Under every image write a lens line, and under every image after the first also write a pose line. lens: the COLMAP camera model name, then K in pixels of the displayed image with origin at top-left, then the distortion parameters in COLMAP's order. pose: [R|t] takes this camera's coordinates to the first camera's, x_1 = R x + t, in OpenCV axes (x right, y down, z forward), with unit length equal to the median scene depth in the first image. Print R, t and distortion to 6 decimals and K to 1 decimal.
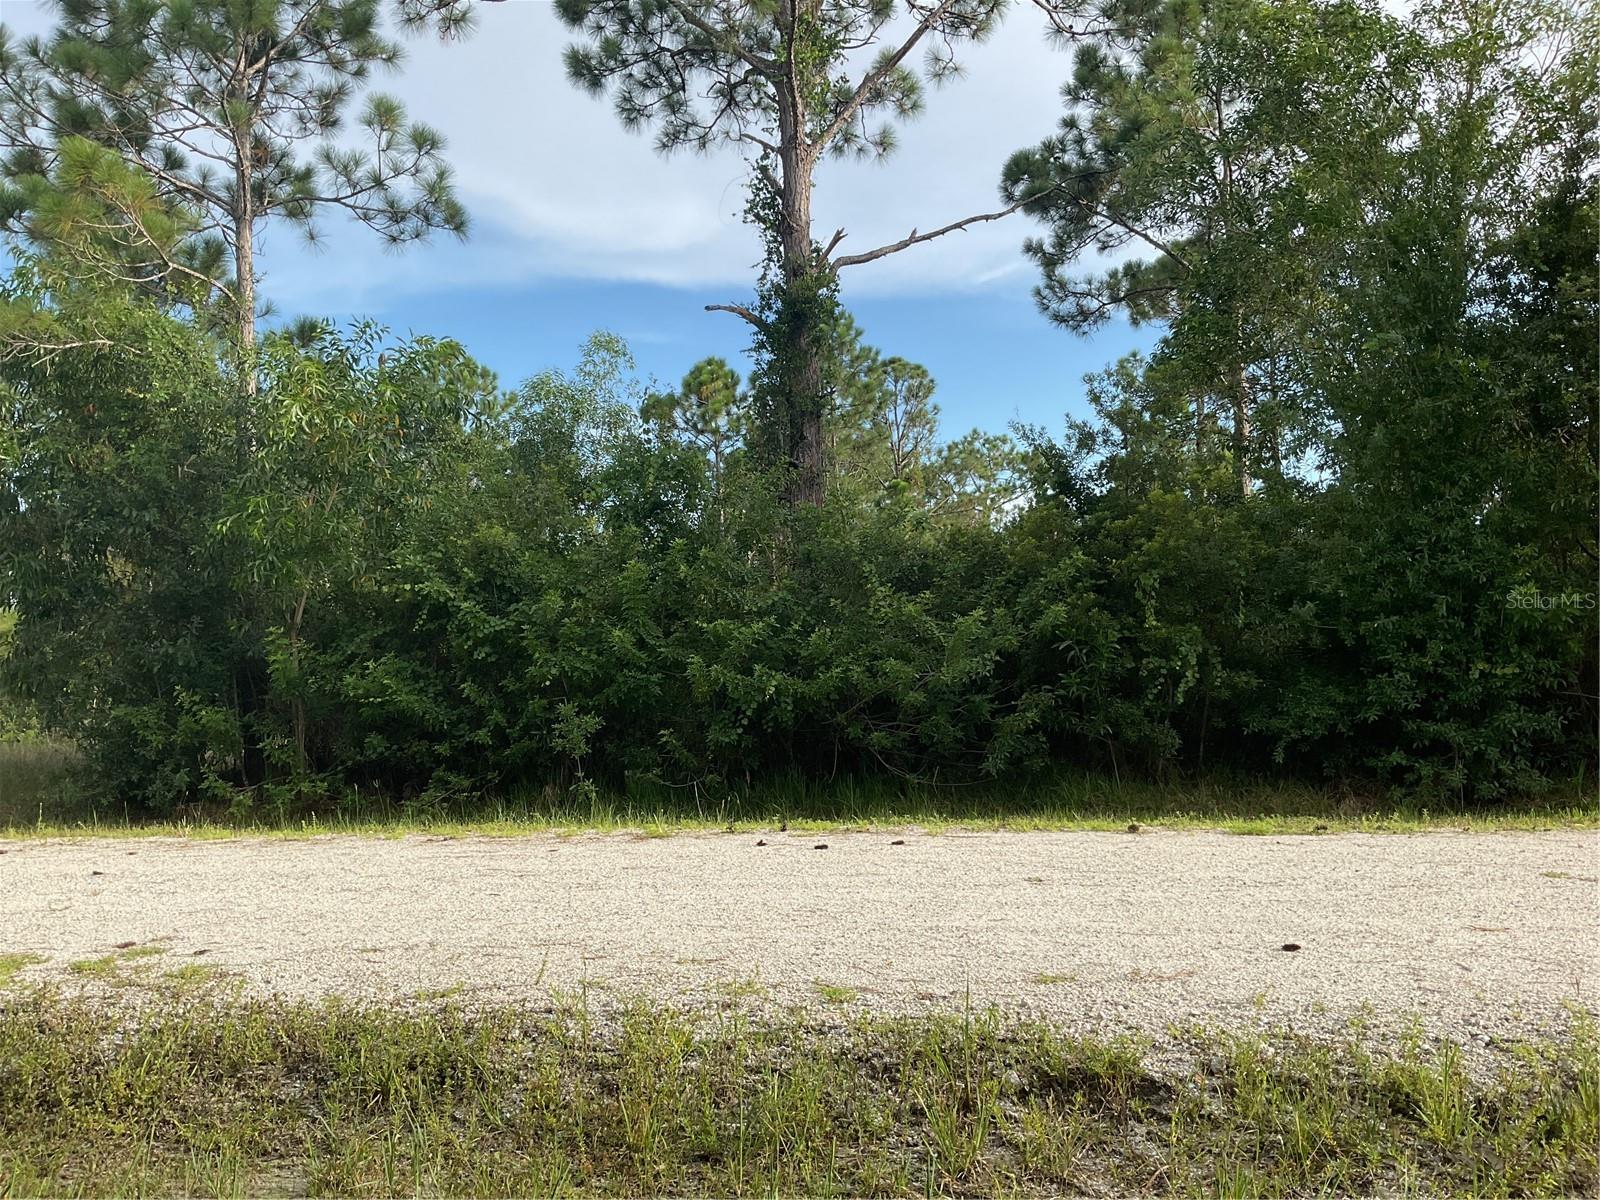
lens RADIAL K [[1317.2, 0, 805.4], [0, 1317.2, 596.7], [0, 0, 1]] dist [0.079164, -0.146730]
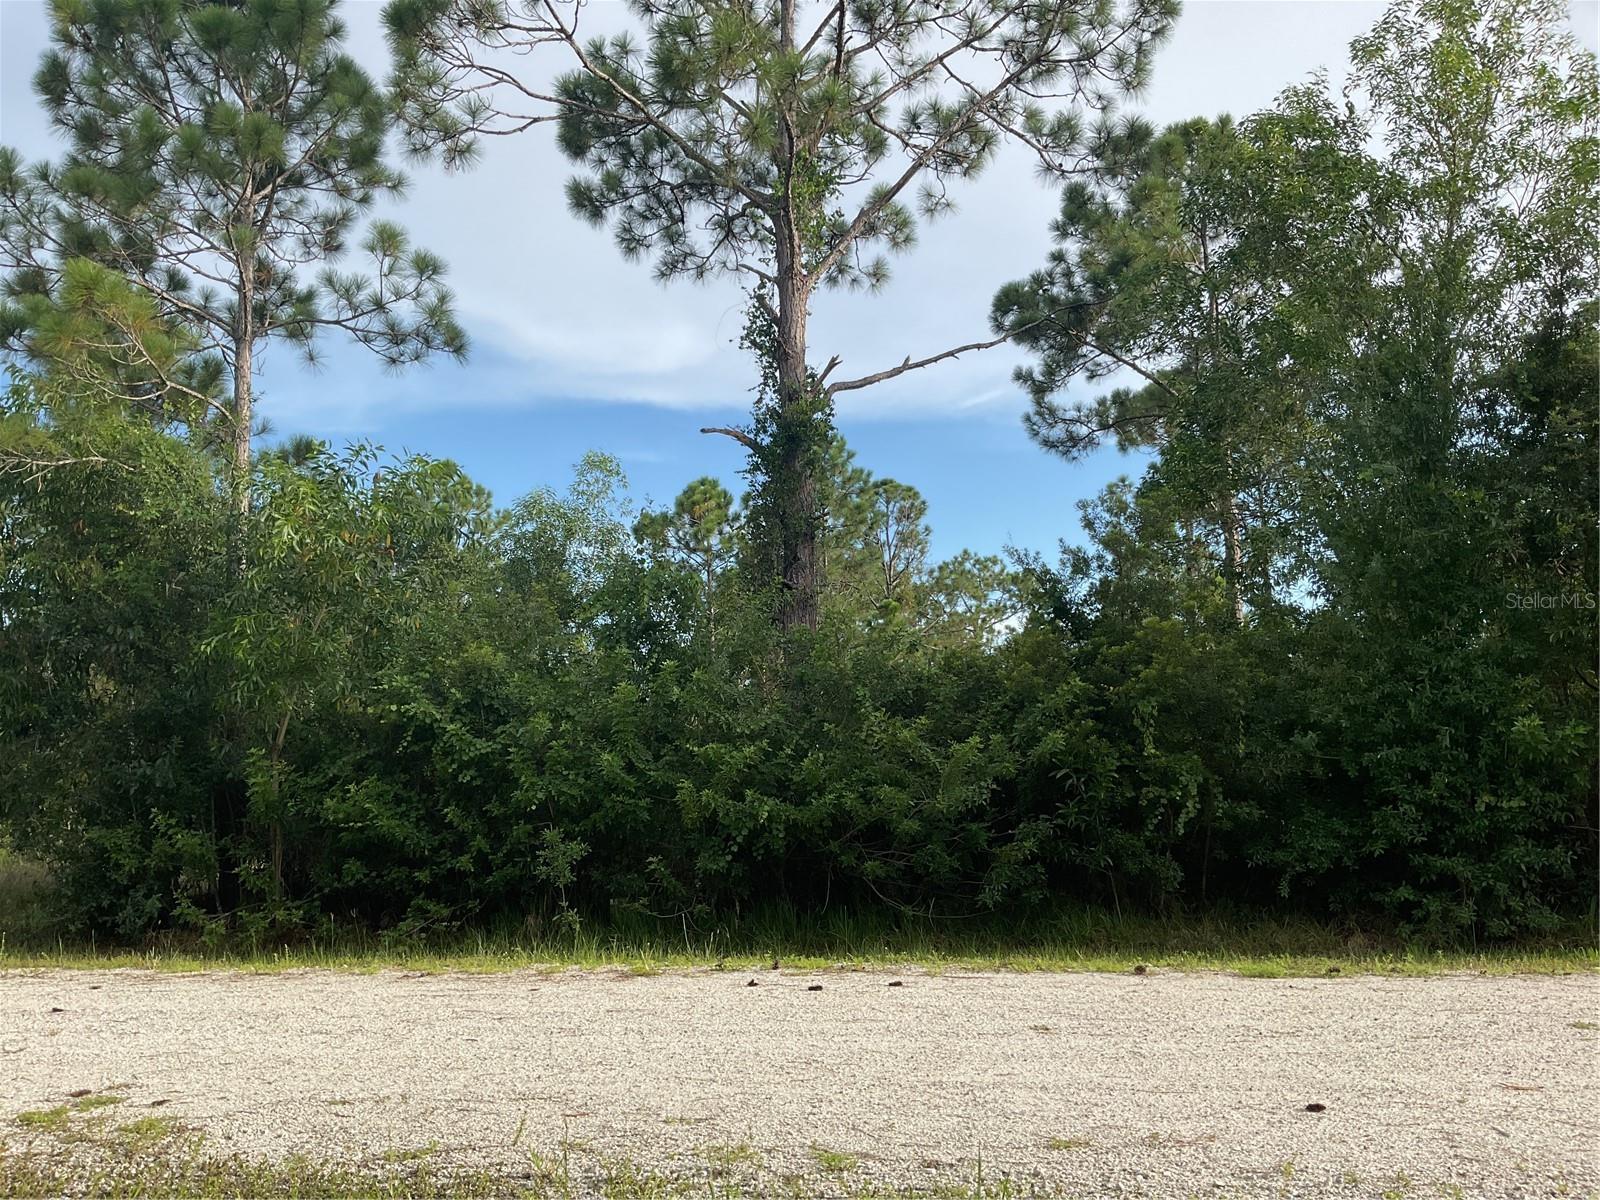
lens RADIAL K [[1312.0, 0, 804.6], [0, 1312.0, 597.2], [0, 0, 1]] dist [0.106941, -0.224960]
pose [[0.999934, 0.008906, 0.007241, -0.003170], [-0.008230, 0.996034, -0.088587, -0.004357], [-0.008001, 0.088522, 0.996042, 0.012774]]
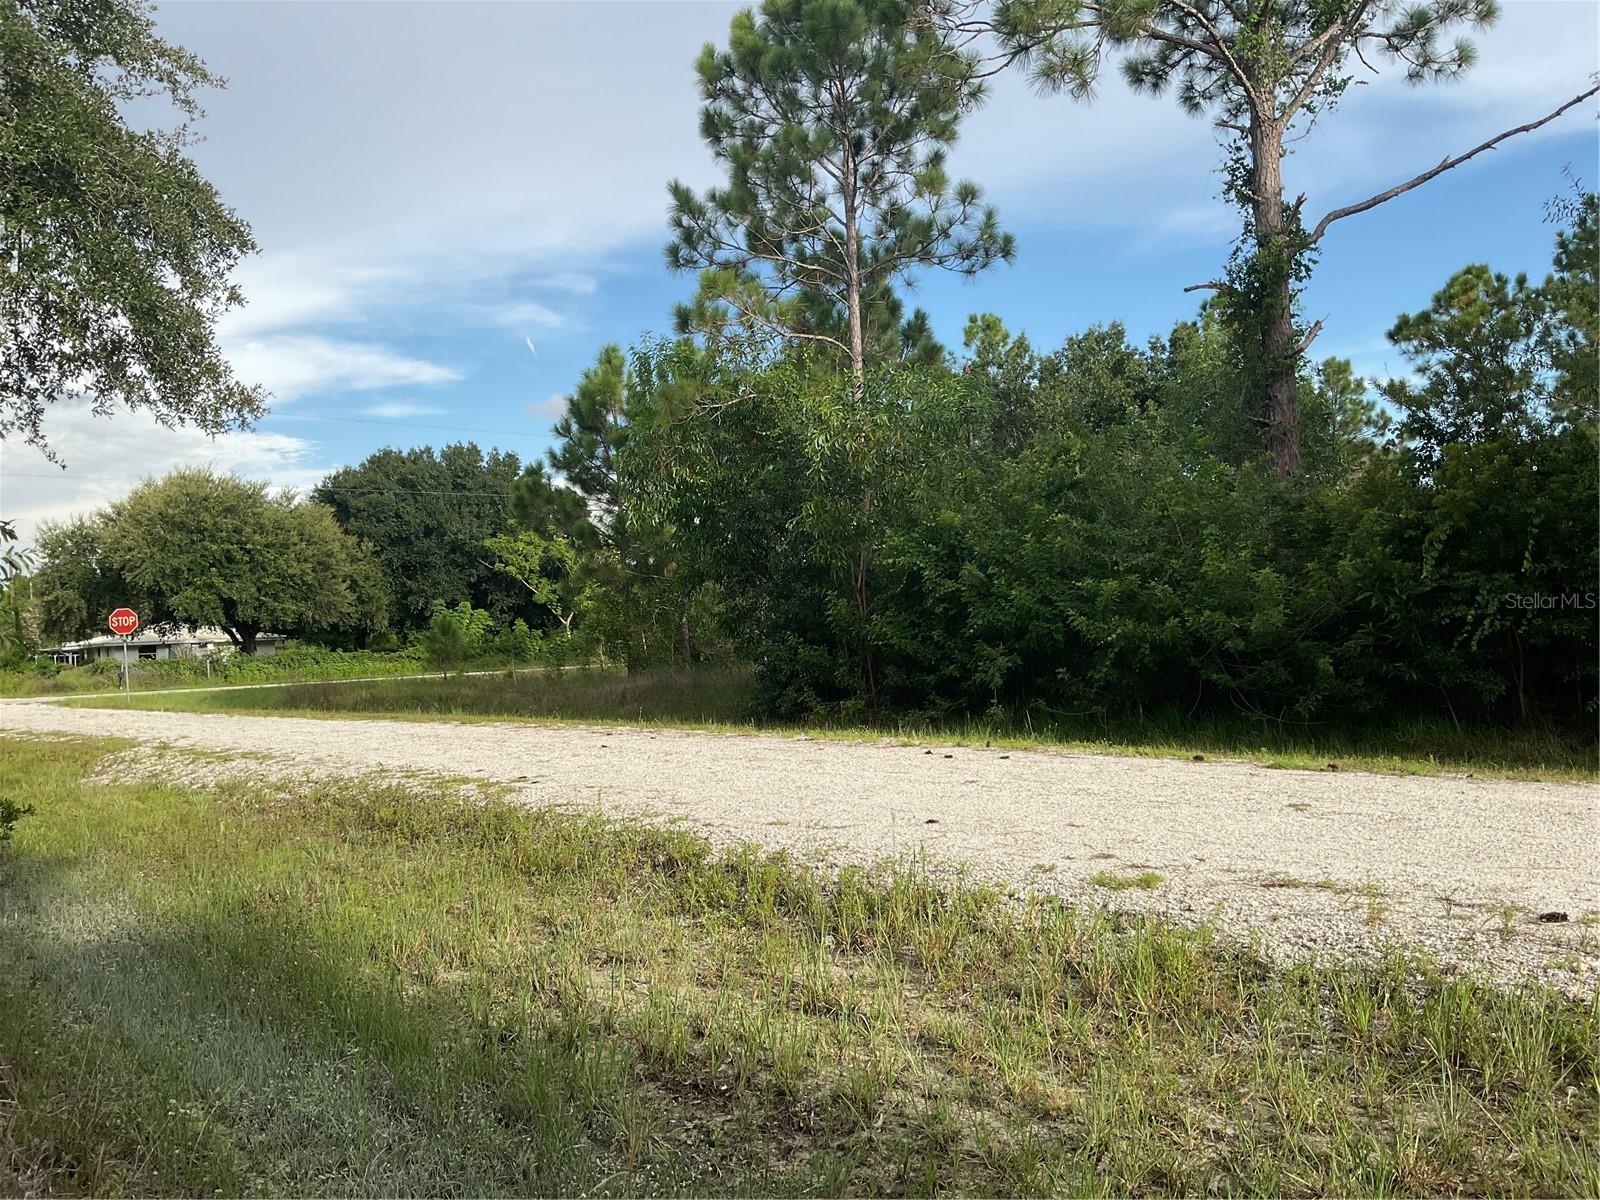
lens RADIAL K [[1312.0, 0, 804.6], [0, 1312.0, 597.2], [0, 0, 1]] dist [0.106941, -0.224960]
pose [[0.768725, -0.018840, -0.639301, 0.457642], [0.055228, 0.997788, 0.037004, -0.022909], [0.637190, -0.063753, 0.768065, -0.093276]]
